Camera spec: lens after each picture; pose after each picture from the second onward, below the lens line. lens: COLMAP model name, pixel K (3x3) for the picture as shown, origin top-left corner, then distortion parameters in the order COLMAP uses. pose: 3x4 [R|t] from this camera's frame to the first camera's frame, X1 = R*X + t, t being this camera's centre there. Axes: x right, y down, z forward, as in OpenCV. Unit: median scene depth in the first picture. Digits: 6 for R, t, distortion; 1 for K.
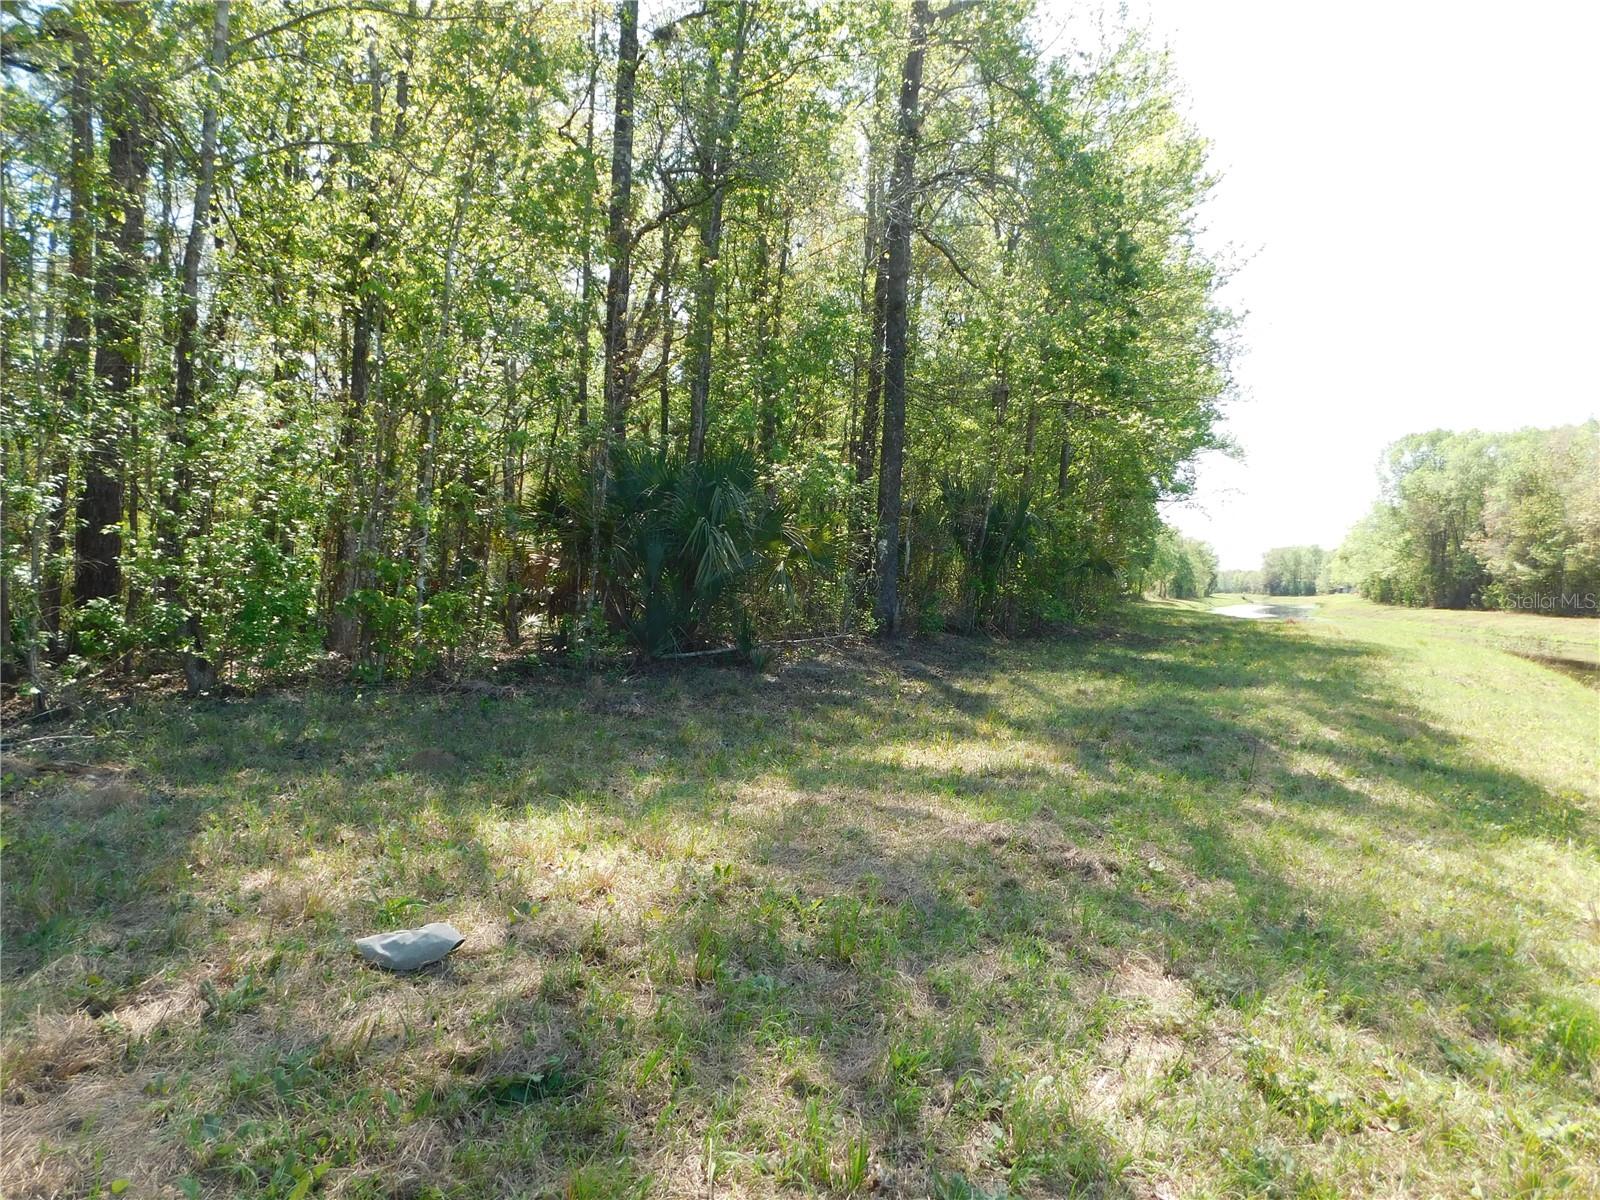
lens RADIAL K [[1037.1, 0, 800.0], [0, 1037.1, 600.0], [0, 0, 1]] dist [-0.083434, 0.054711]
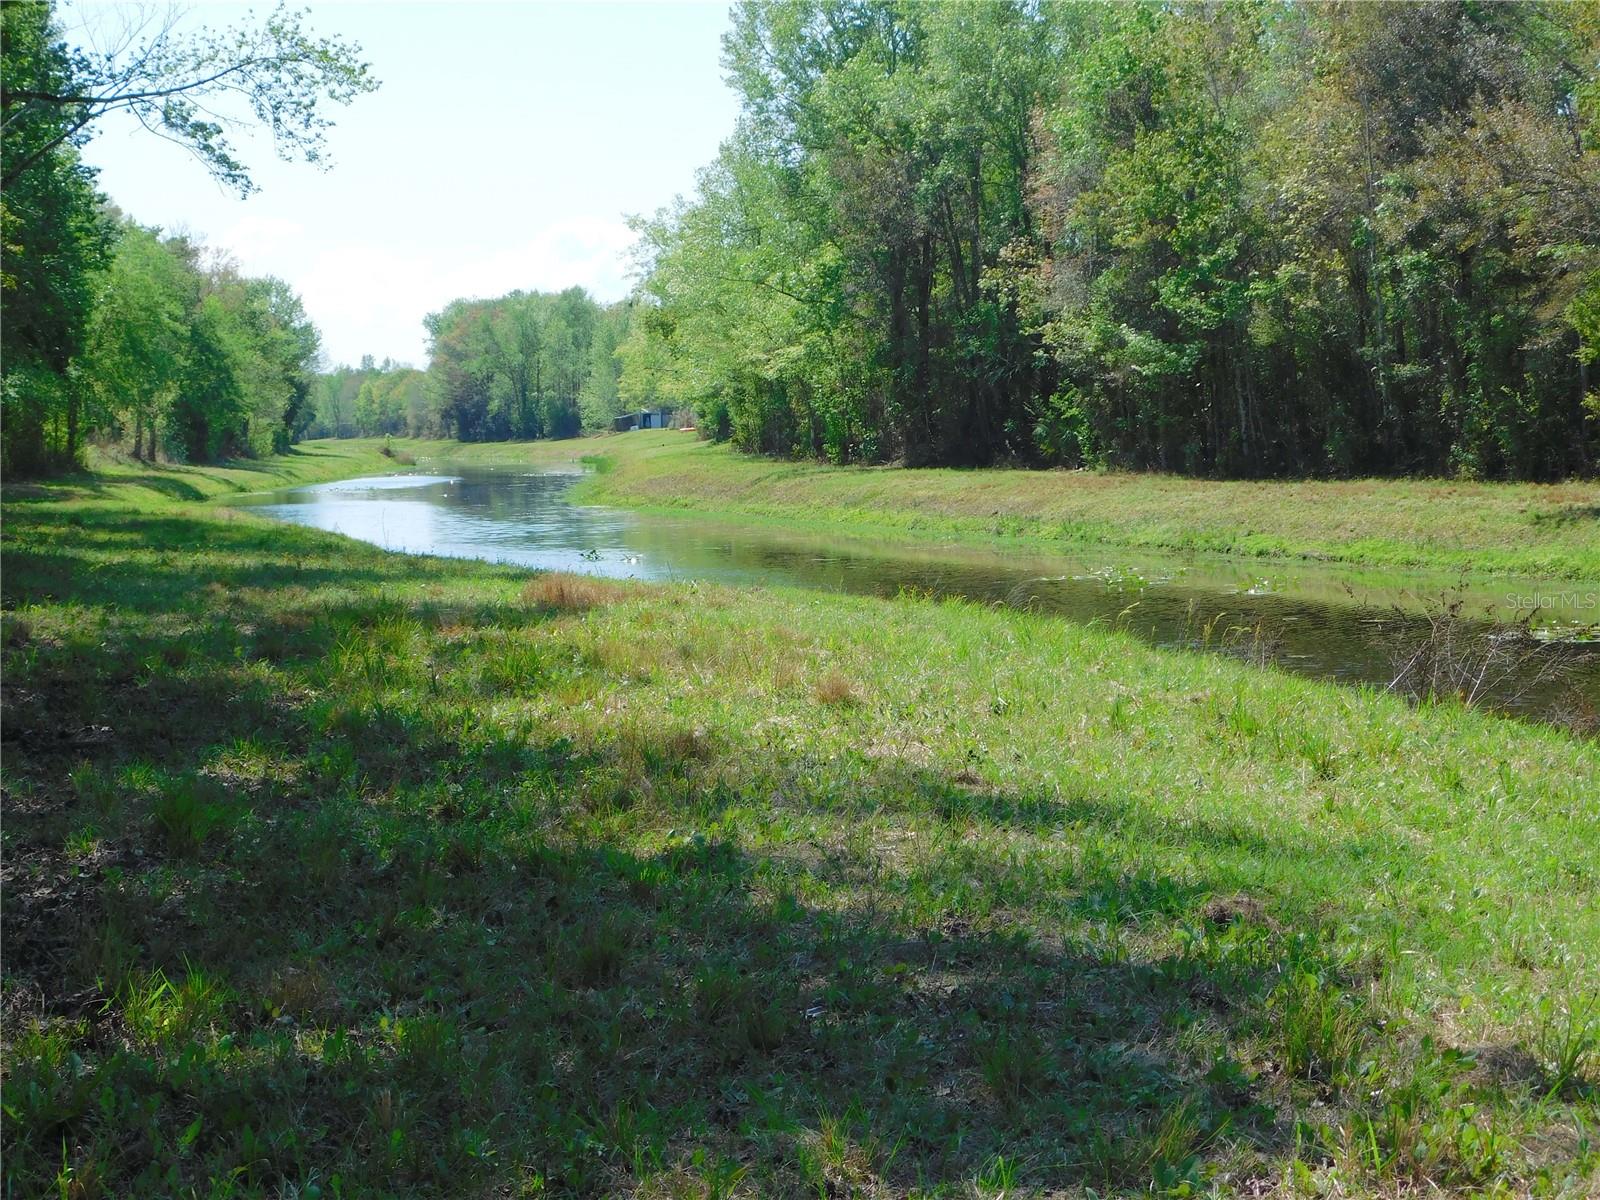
lens RADIAL K [[3129.8, 0, 800.0], [0, 3129.8, 600.0], [0, 0, 1]] dist [0.047337, -0.199197]
pose [[0.857310, -0.061517, 0.511112, 0.048066], [0.040935, 0.997837, 0.051438, -0.002389], [-0.513171, -0.023176, 0.857973, 0.103575]]
